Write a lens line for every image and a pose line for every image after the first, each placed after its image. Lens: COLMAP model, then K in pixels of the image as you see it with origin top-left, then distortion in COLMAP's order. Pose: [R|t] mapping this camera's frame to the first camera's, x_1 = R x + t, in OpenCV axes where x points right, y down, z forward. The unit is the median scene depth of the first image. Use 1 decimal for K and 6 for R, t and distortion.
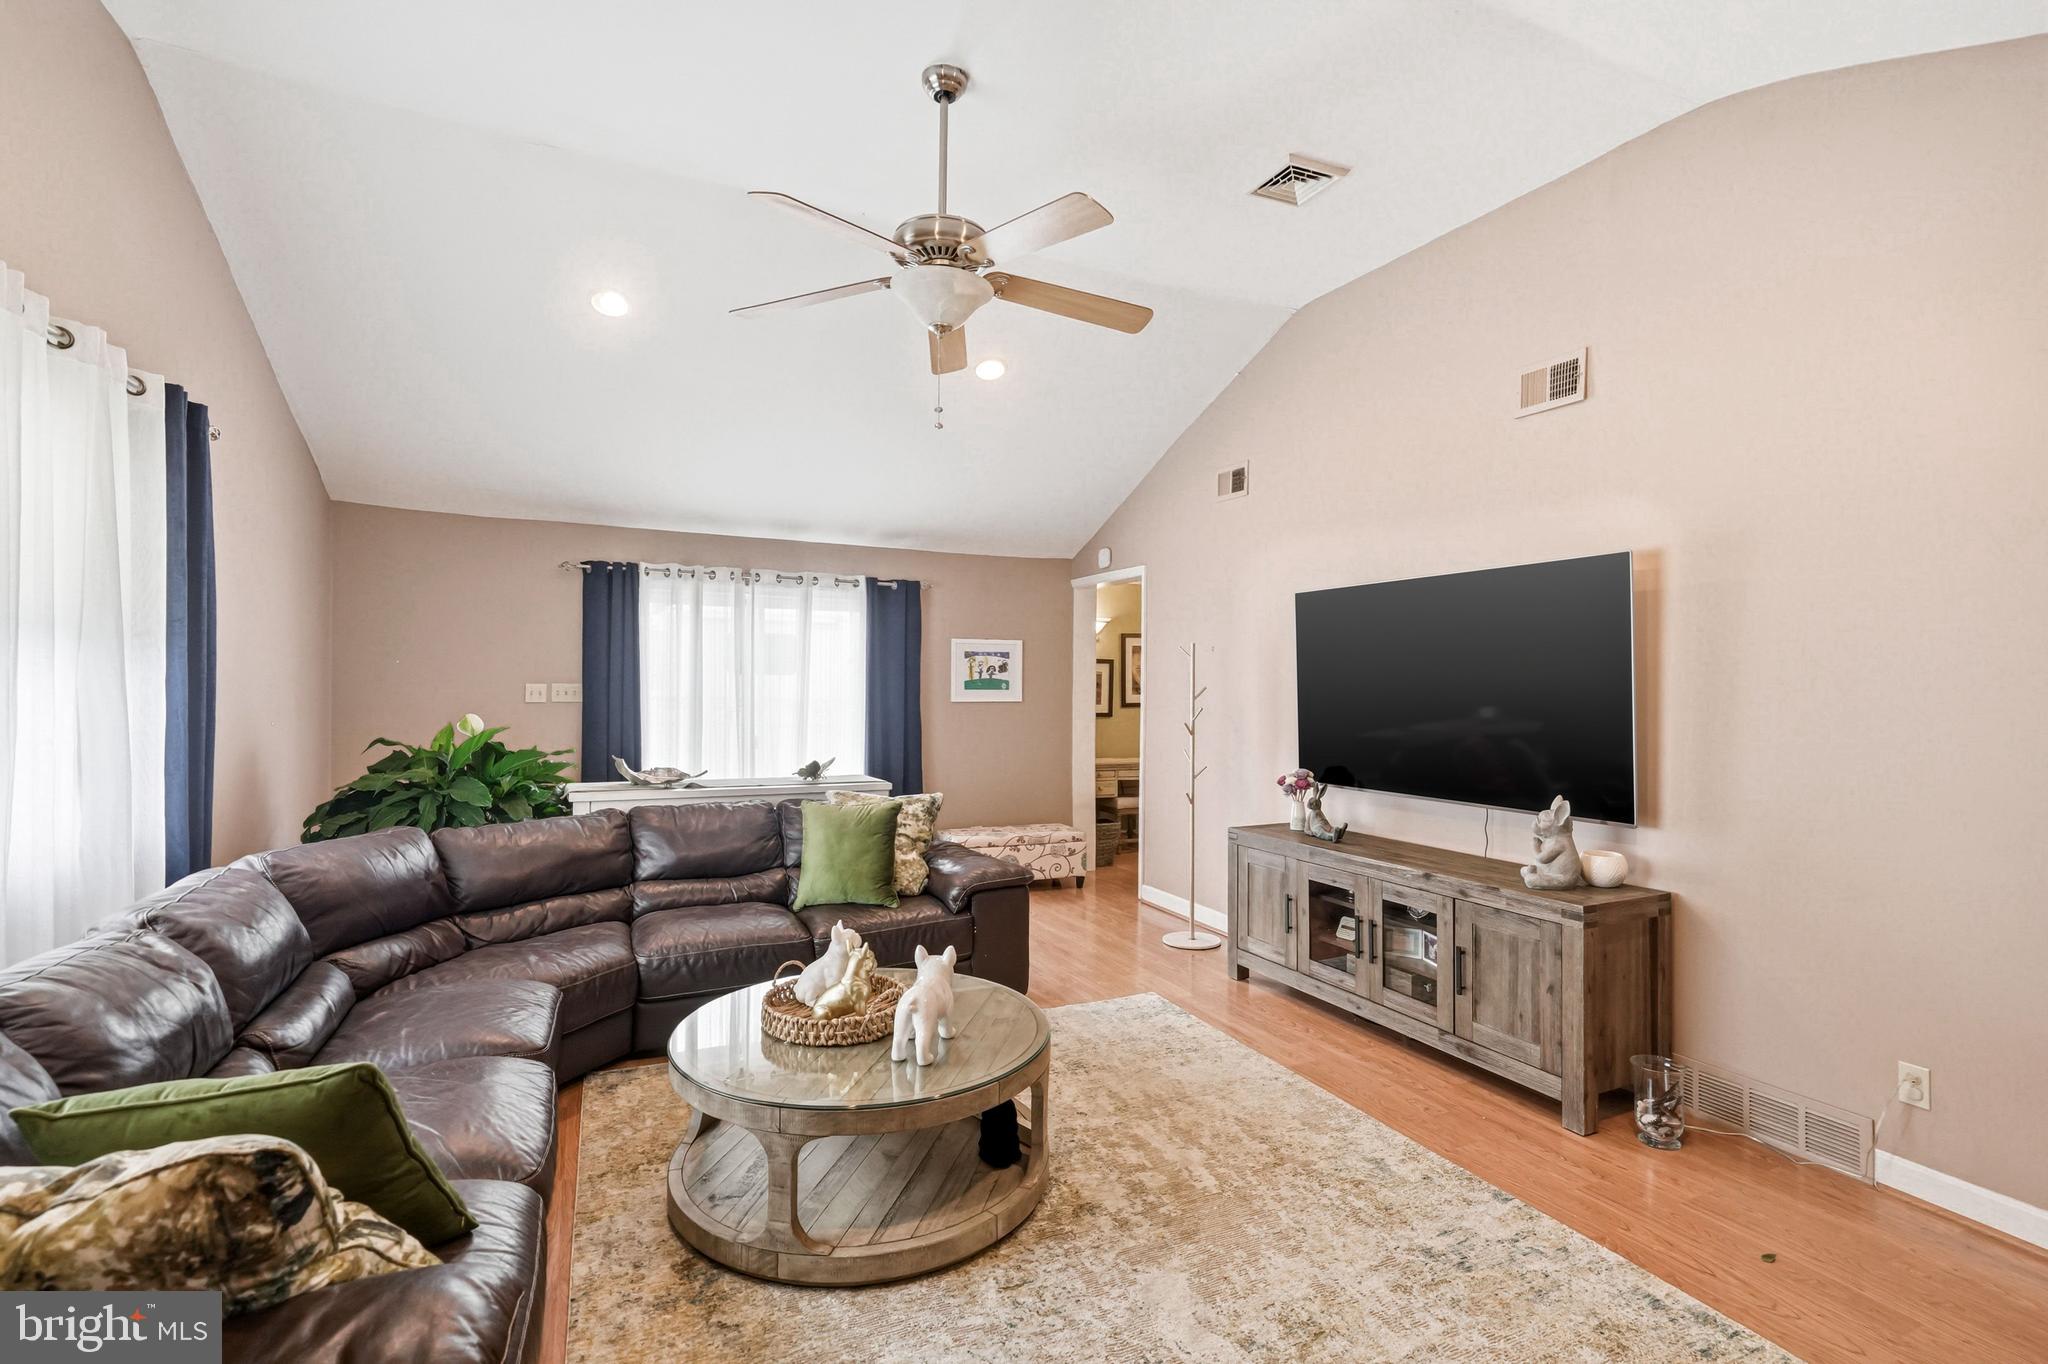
lens RADIAL K [[959.1, 0, 1061.9], [0, 959.1, 689.2], [0, 0, 1]] dist [-0.000734, 0.000929]
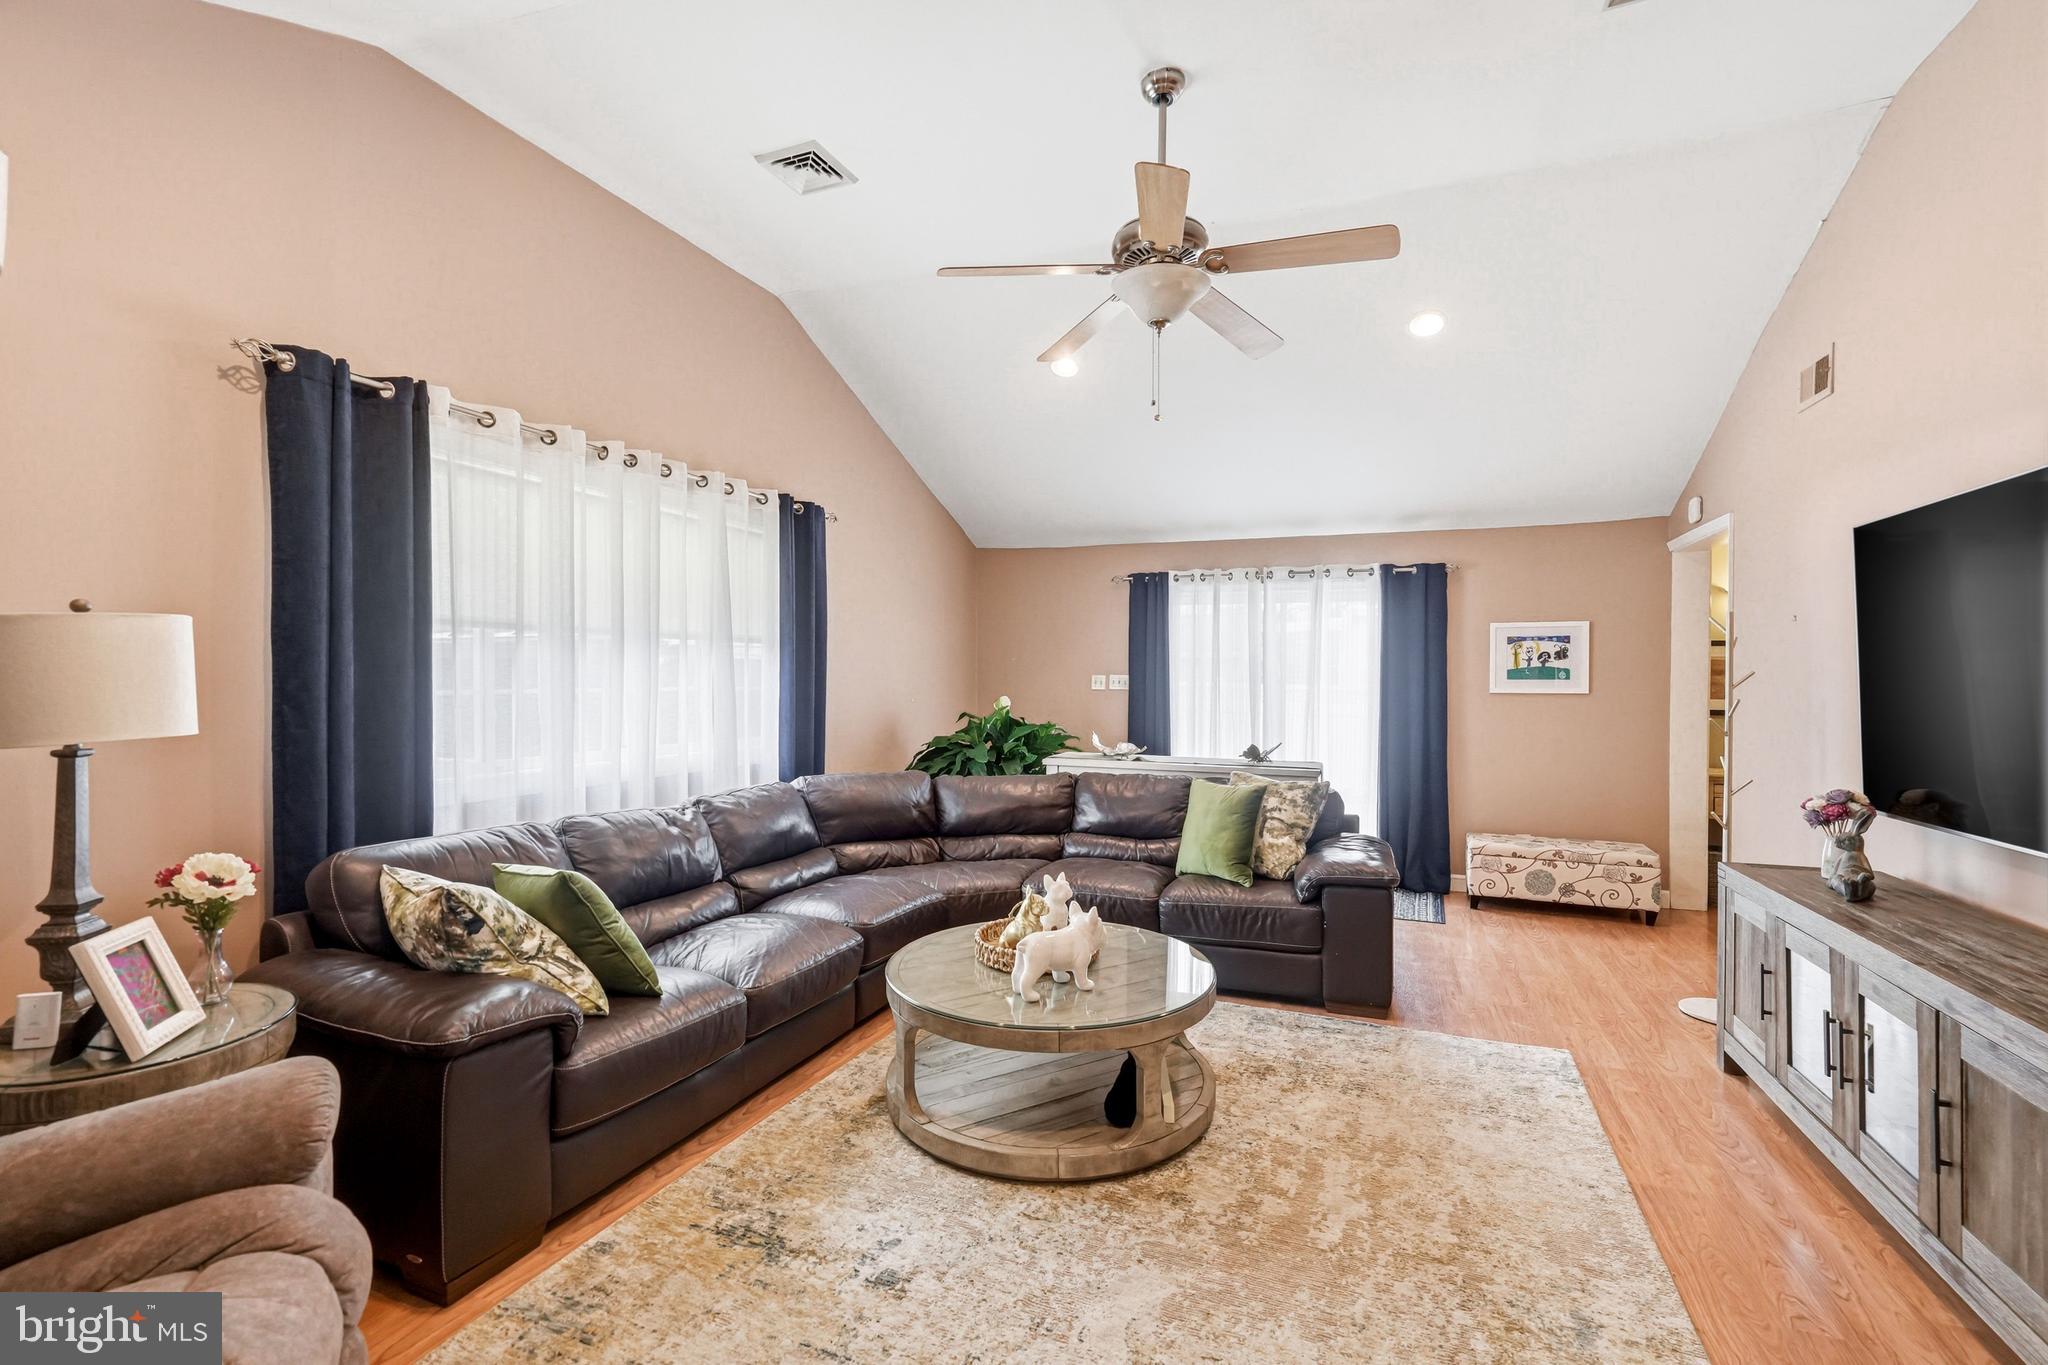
lens RADIAL K [[916.9, 0, 1037.7], [0, 916.9, 694.3], [0, 0, 1]] dist [-0.008602, 0.002696]
pose [[0.671908, 0.007099, -0.740600, 0.383202], [-0.002232, 0.999969, 0.007559, 0.014437], [0.740631, -0.003426, 0.671903, 0.169422]]
